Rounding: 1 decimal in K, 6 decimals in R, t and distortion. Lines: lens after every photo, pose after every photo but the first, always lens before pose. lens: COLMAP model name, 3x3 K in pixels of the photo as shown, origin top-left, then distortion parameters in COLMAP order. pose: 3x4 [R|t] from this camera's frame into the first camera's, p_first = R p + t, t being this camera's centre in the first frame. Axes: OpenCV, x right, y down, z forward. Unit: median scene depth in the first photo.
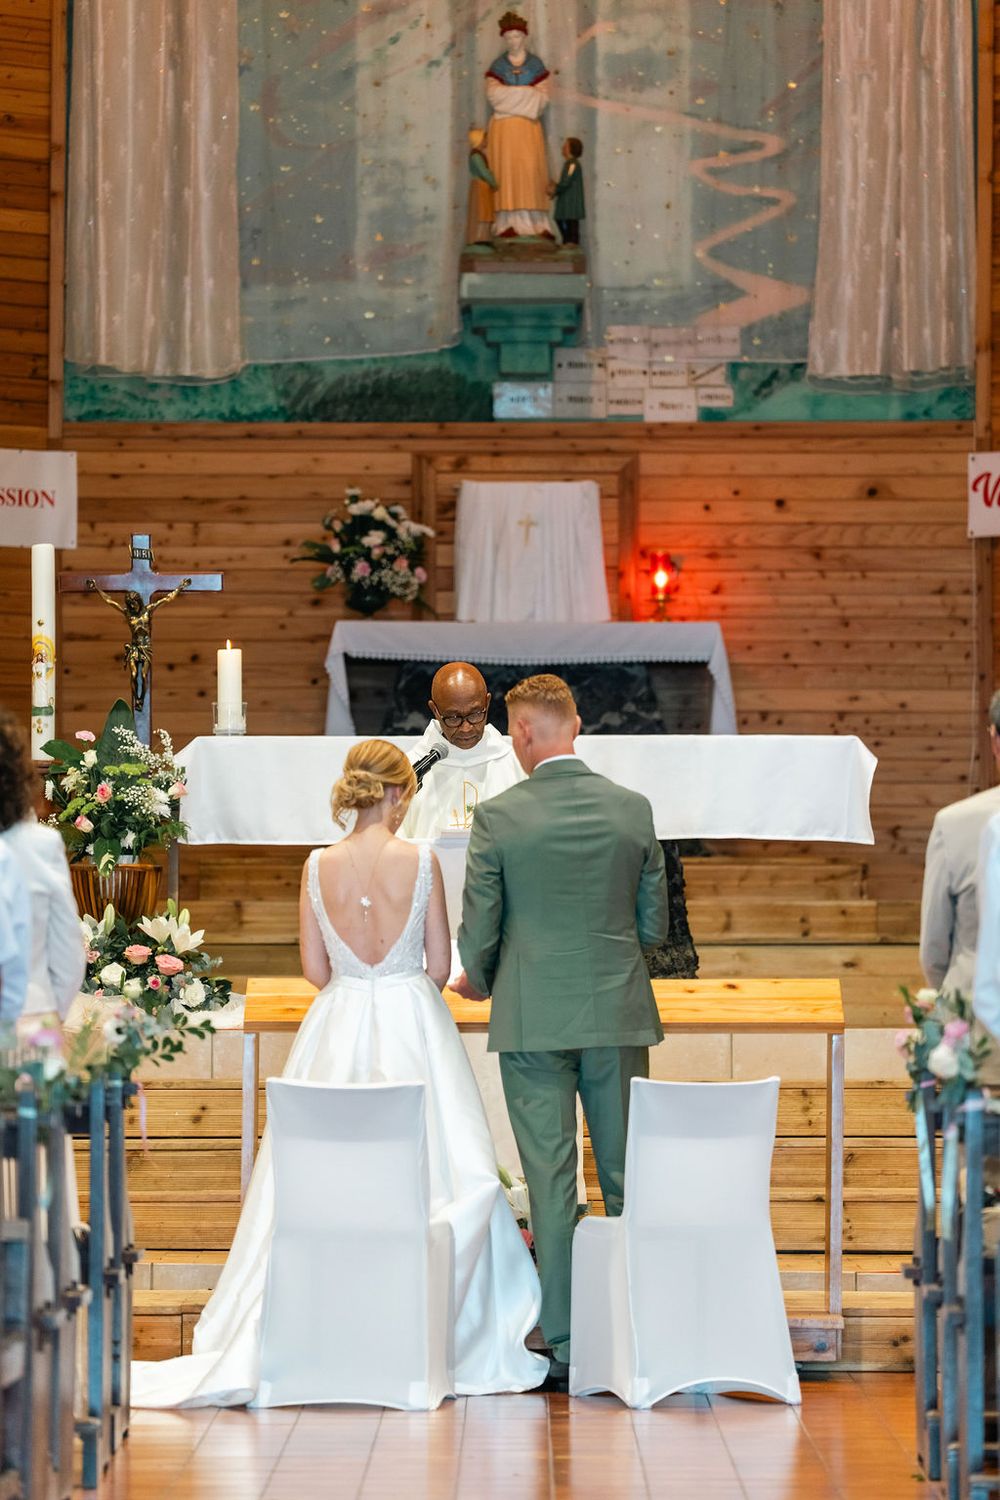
lens RADIAL K [[6317.1, 0, 500.0], [0, 6317.1, 750.0], [0, 0, 1]] dist [-0.079641, 0.000000]
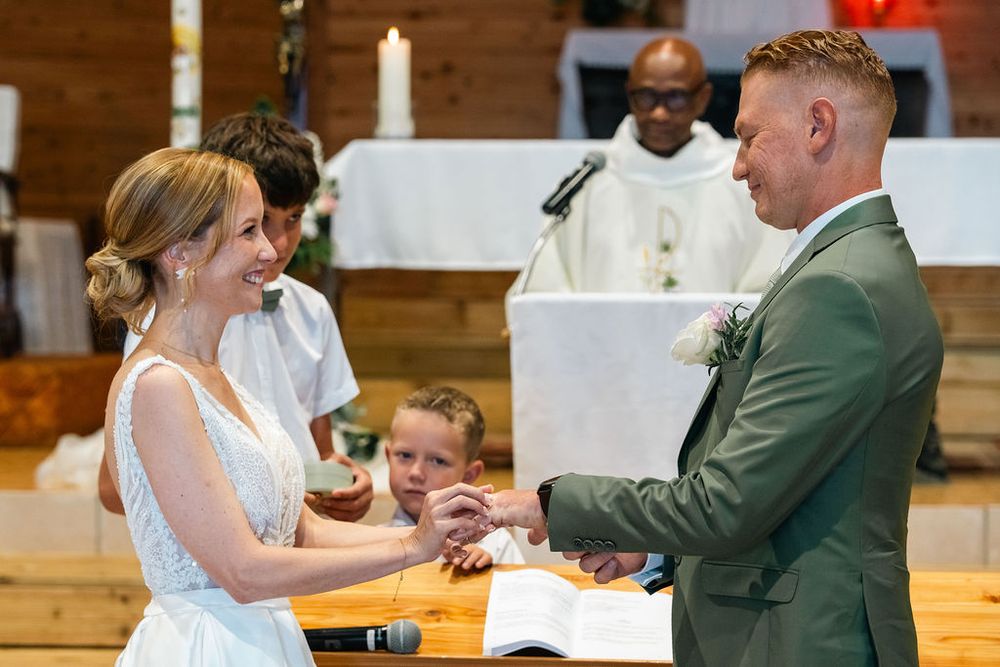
lens RADIAL K [[2915.5, 0, 500.0], [0, 2915.5, 333.1], [0, 0, 1]] dist [-0.054507, 0.000000]
pose [[0.996414, 0.001709, -0.084592, 0.004528], [0.003588, 0.998043, 0.062430, -0.000749], [0.084533, -0.062510, 0.994458, 0.603837]]
